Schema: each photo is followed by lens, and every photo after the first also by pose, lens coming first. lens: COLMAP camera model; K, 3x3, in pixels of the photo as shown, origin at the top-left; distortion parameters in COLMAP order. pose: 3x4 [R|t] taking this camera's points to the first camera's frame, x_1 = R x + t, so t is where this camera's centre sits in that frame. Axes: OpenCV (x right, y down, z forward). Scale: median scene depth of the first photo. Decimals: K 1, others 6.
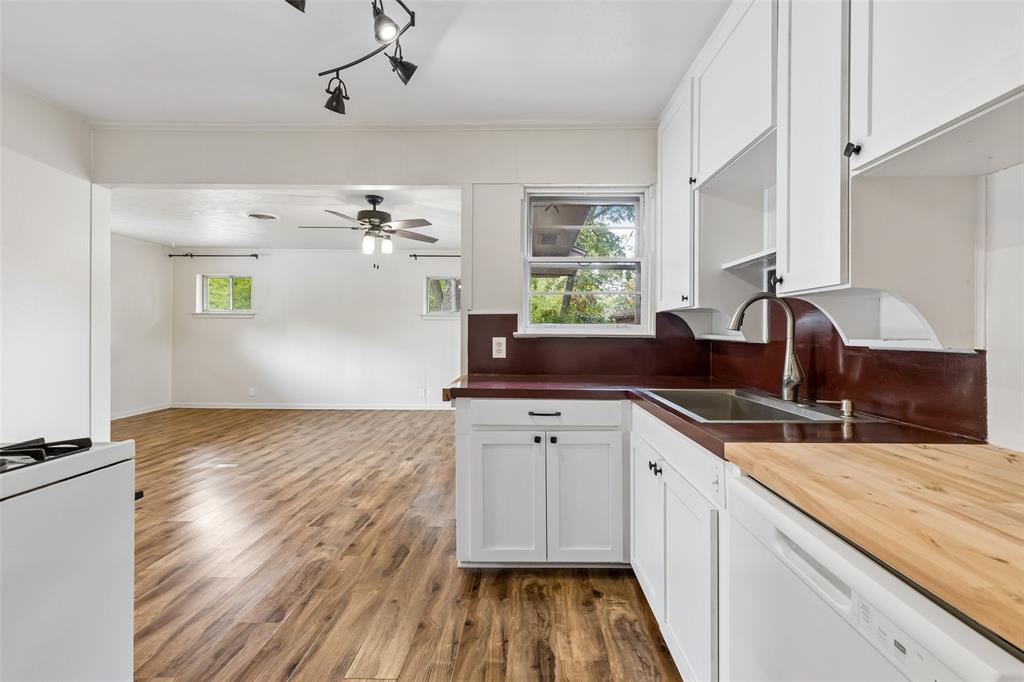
lens RADIAL K [[470.4, 0, 526.5], [0, 470.4, 329.5], [0, 0, 1]] dist [0.001715, 0.000233]
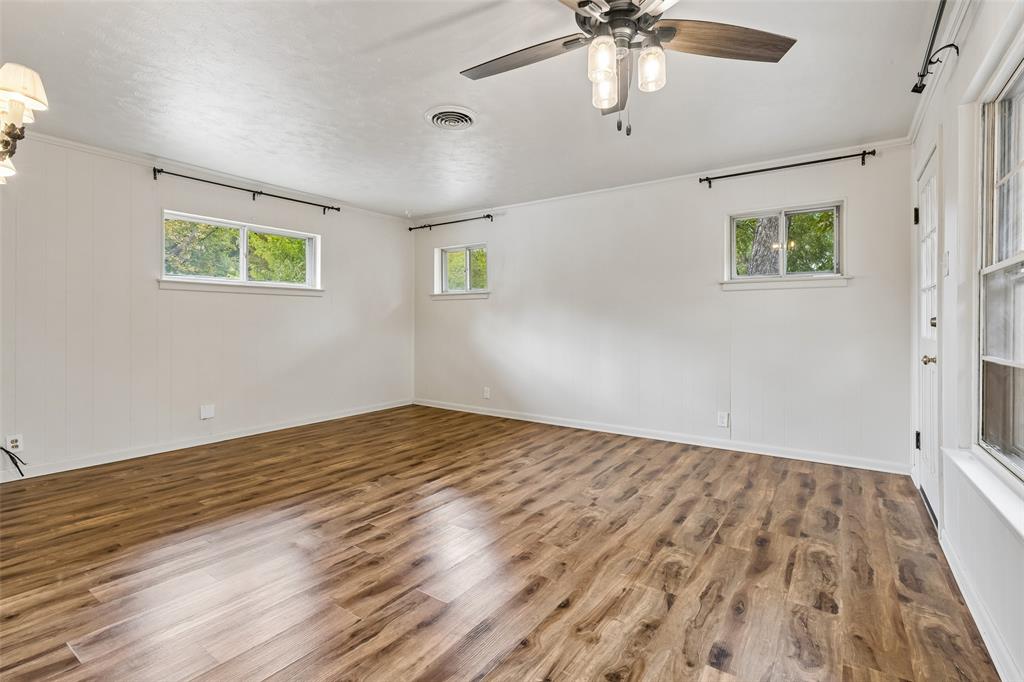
lens RADIAL K [[470.2, 0, 518.2], [0, 470.2, 320.5], [0, 0, 1]] dist [0.004921, 0.000569]
pose [[0.830205, -0.006261, -0.557423, -0.142484], [0.005596, 0.999980, -0.002898, 0.020236], [0.557430, -0.000713, 0.830223, 0.507620]]
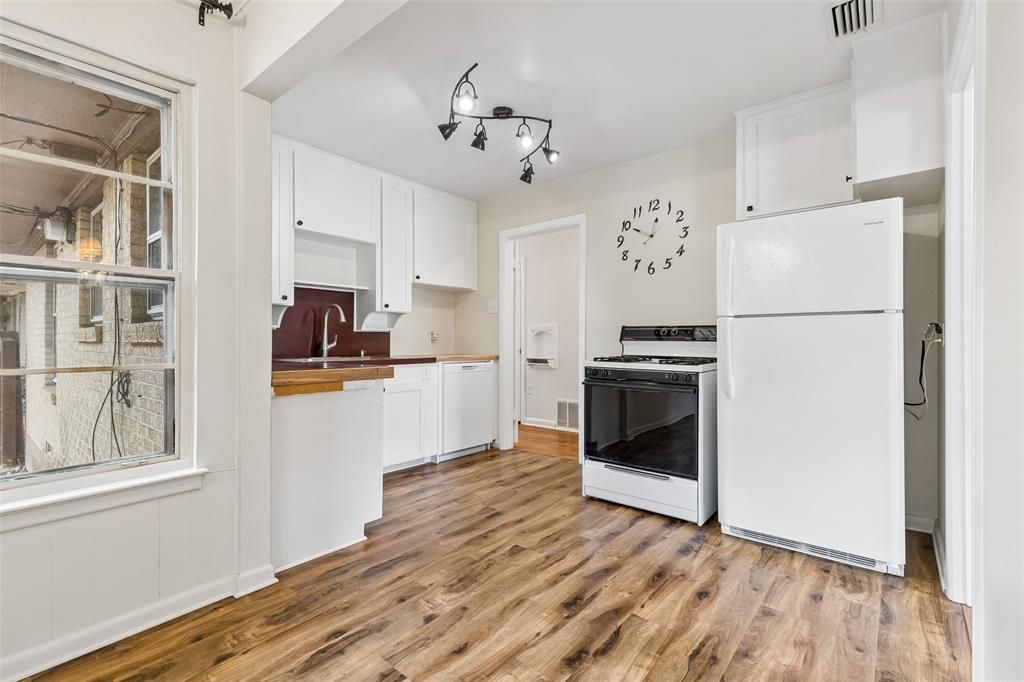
lens RADIAL K [[460.8, 0, 517.3], [0, 460.8, 338.9], [0, 0, 1]] dist [0.003051, -0.000325]
pose [[-0.779299, -0.002968, 0.626645, -0.455978], [-0.007652, 0.999959, -0.004781, 0.024170], [-0.626605, -0.008521, -0.779290, 0.688802]]
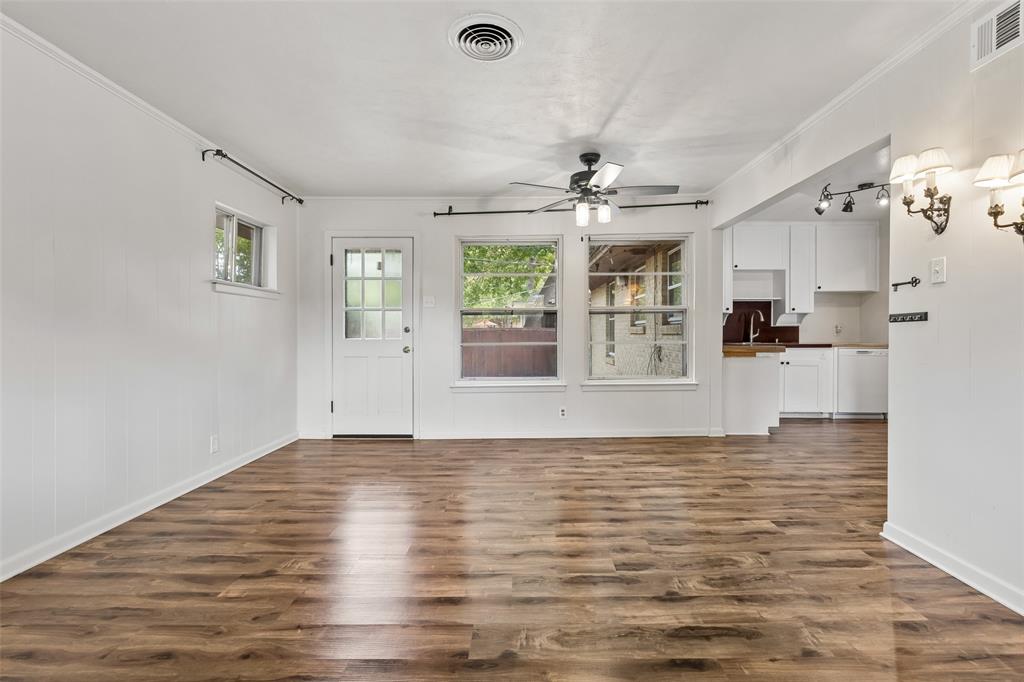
lens RADIAL K [[460.8, 0, 517.3], [0, 460.8, 338.9], [0, 0, 1]] dist [0.003051, -0.000325]
pose [[-0.002080, -0.017544, 0.999844, -0.921193], [-0.001546, 0.999845, 0.017540, 0.022512], [-0.999997, -0.001509, -0.002106, 0.904828]]
